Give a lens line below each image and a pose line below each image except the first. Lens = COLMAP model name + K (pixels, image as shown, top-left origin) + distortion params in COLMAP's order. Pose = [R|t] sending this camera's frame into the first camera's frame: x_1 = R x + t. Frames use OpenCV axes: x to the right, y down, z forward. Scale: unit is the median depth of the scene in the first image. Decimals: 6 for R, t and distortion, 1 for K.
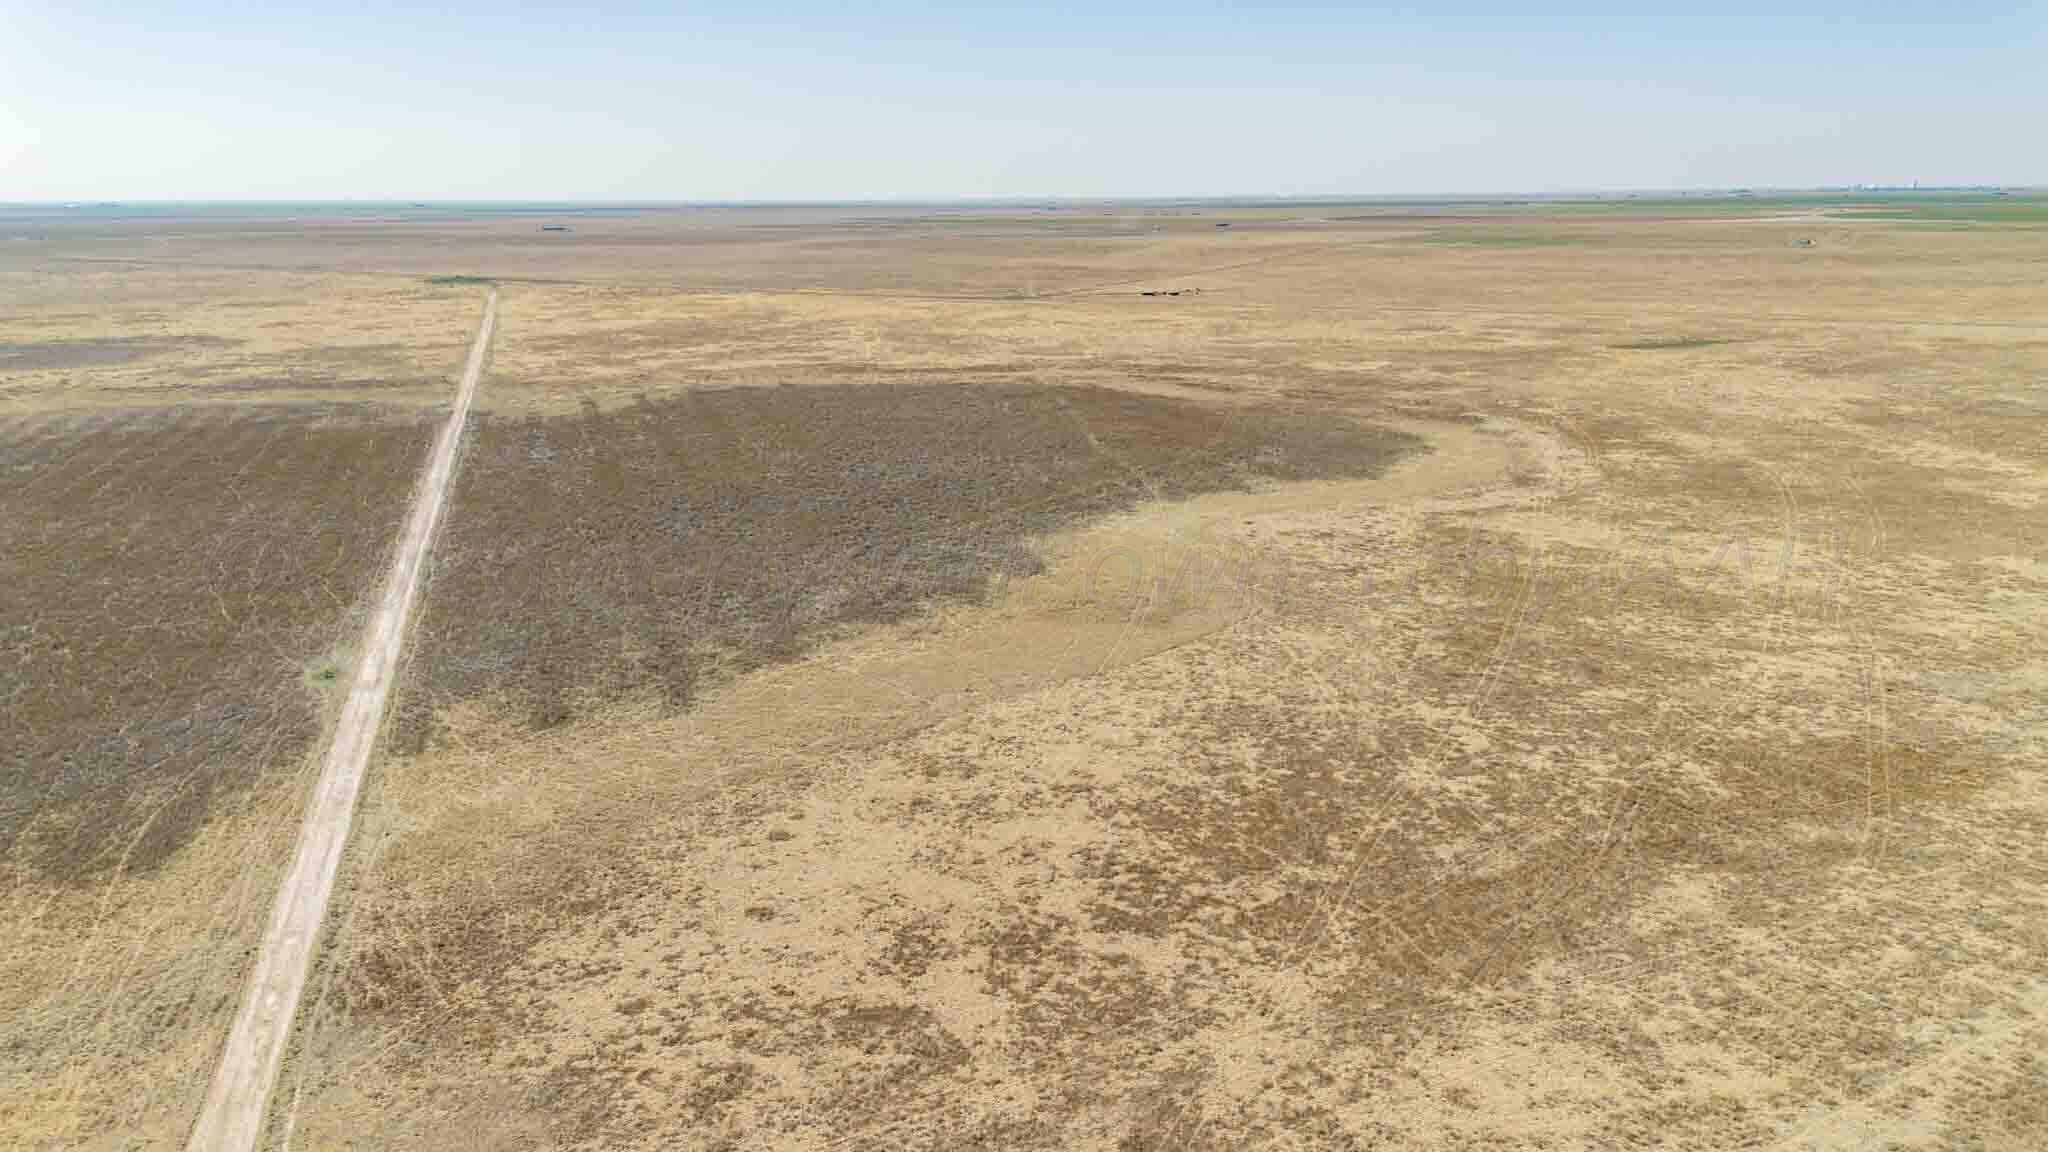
lens RADIAL K [[1440.3, 0, 1012.2], [0, 1440.3, 571.9], [0, 0, 1]] dist [0.087677, -0.088630]
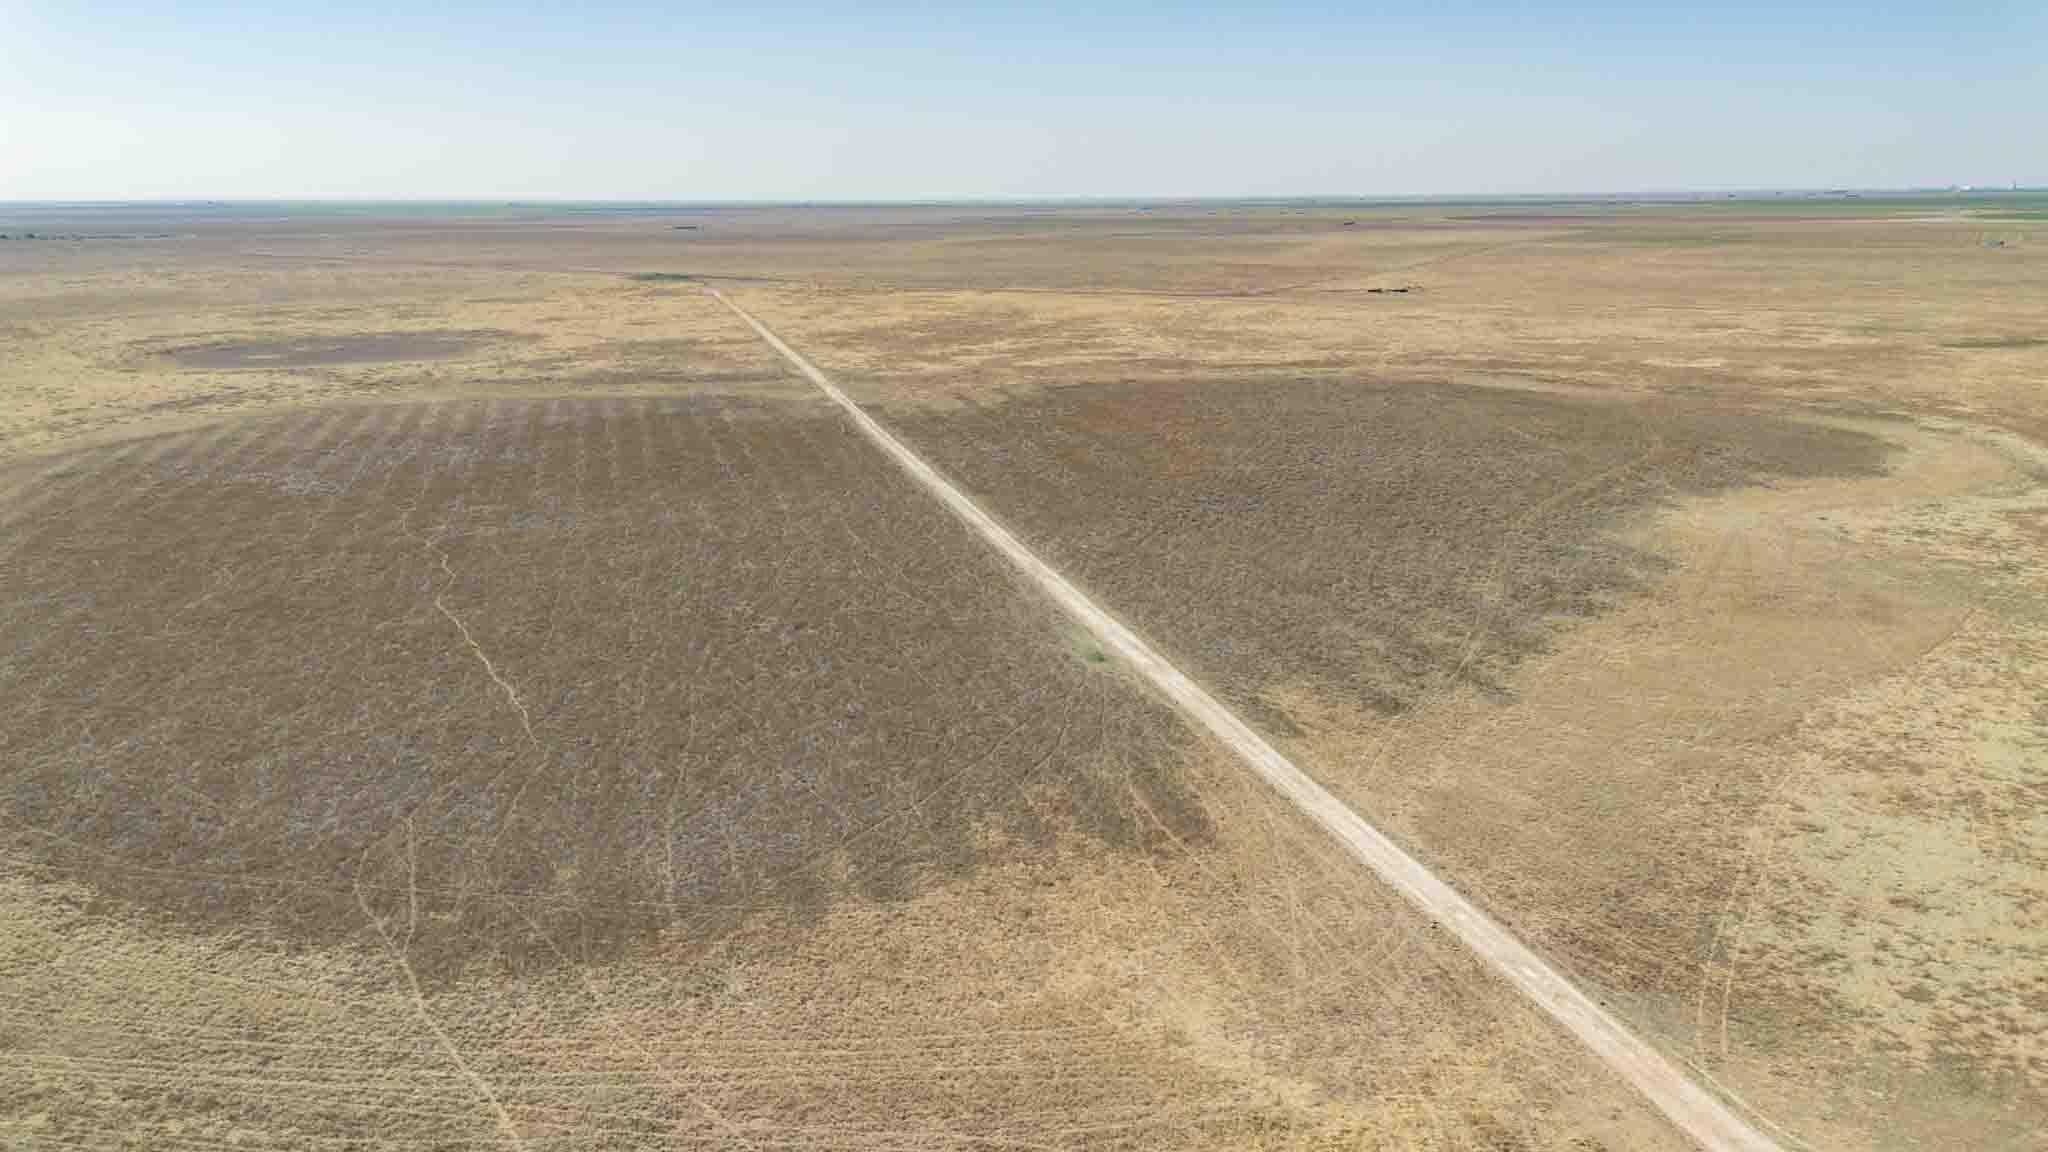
lens RADIAL K [[1440.3, 0, 1012.2], [0, 1440.3, 571.9], [0, 0, 1]] dist [0.087677, -0.088630]
pose [[0.999239, 0.011593, -0.037242, -0.190248], [-0.011586, 0.999933, 0.000411, 0.004127], [0.037244, 0.000021, 0.999306, -0.004797]]
